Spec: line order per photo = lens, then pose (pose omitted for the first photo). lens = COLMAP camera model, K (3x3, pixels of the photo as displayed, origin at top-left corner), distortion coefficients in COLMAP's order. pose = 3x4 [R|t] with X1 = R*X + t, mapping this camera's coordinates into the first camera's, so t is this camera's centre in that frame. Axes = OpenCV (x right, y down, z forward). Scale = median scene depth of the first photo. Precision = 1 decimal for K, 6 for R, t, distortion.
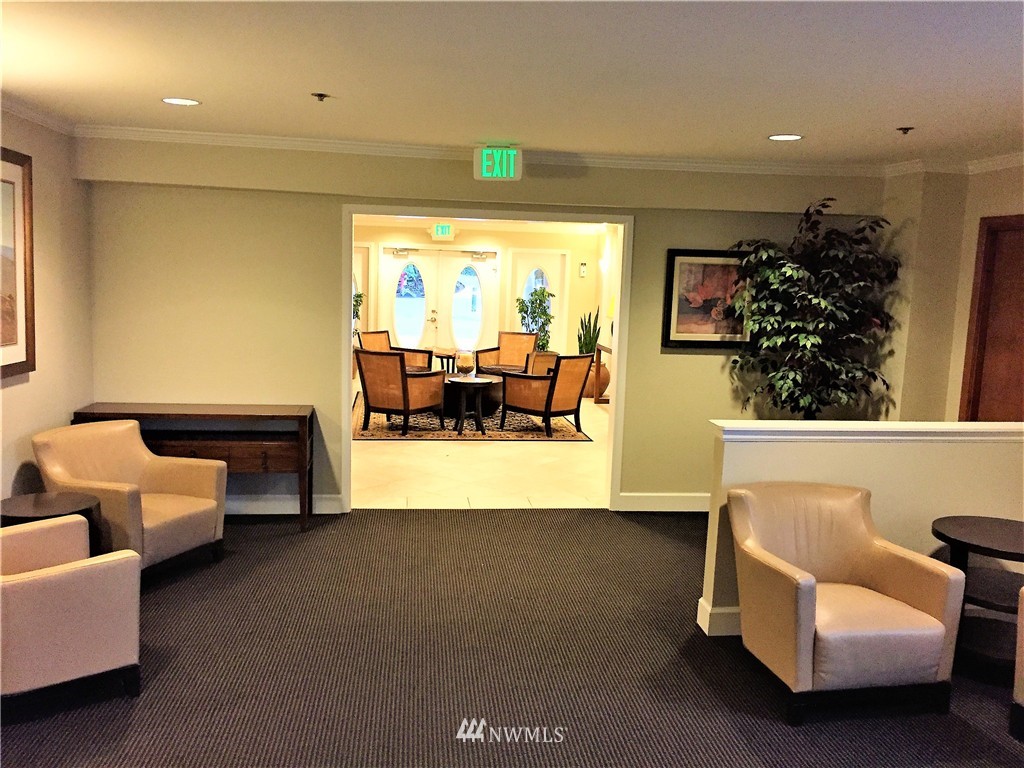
lens RADIAL K [[856.1, 0, 509.9], [0, 856.1, 381.5], [0, 0, 1]] dist [0.043391, -0.006078]
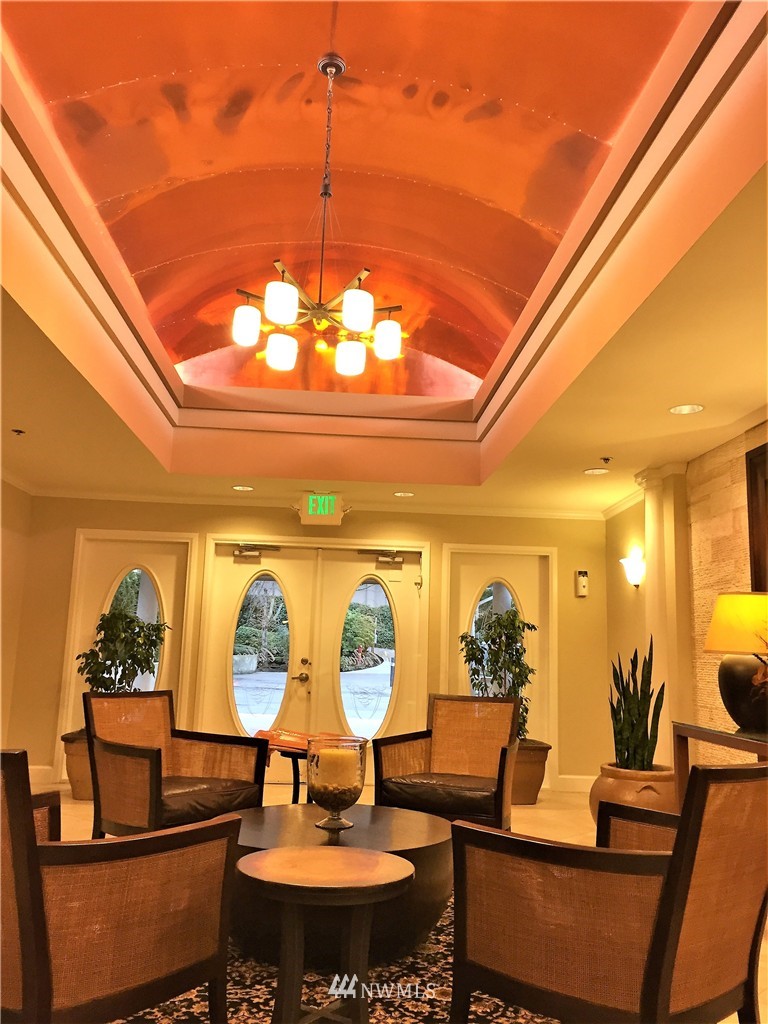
lens RADIAL K [[856.1, 0, 383.3], [0, 856.1, 511.2], [0, 0, 1]] dist [0.043391, -0.006078]
pose [[0.998357, -0.013297, -0.055730, -0.009235], [-0.003289, 0.957794, -0.287435, -0.018615], [0.057200, 0.287146, 0.956177, 0.479544]]
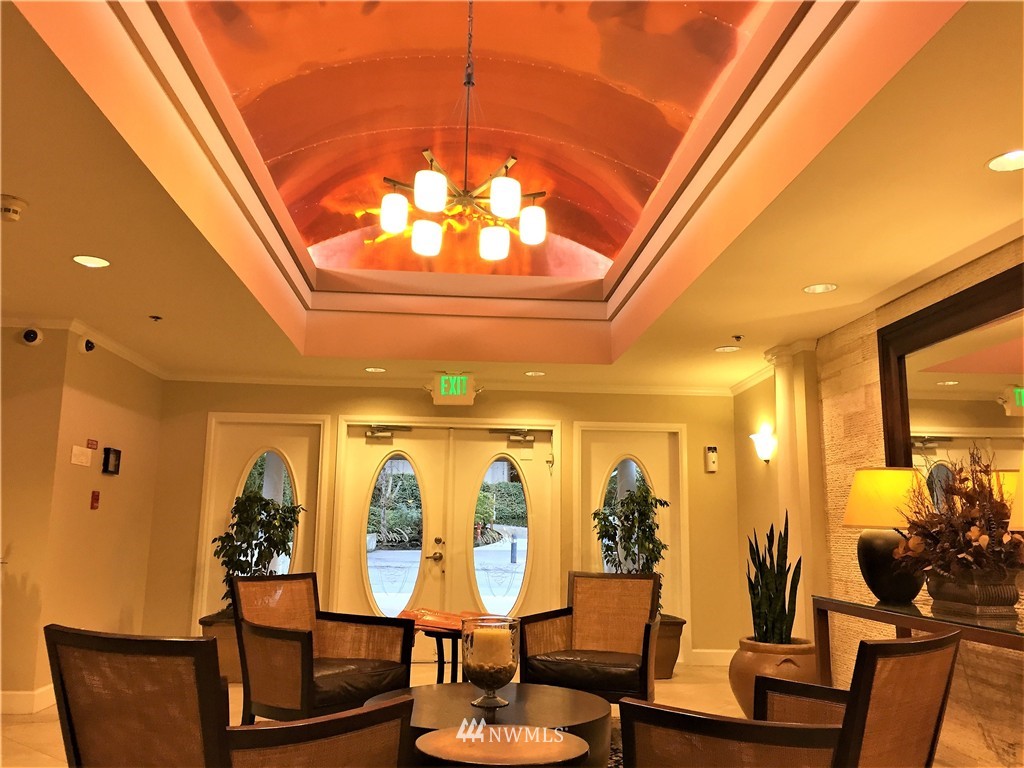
lens RADIAL K [[856.1, 0, 509.5], [0, 856.1, 383.5], [0, 0, 1]] dist [0.043391, -0.006078]
pose [[0.998767, -0.027290, -0.041460, -0.019904], [0.014039, 0.956505, -0.291377, -0.019415], [0.047609, 0.290435, 0.955710, 0.473667]]
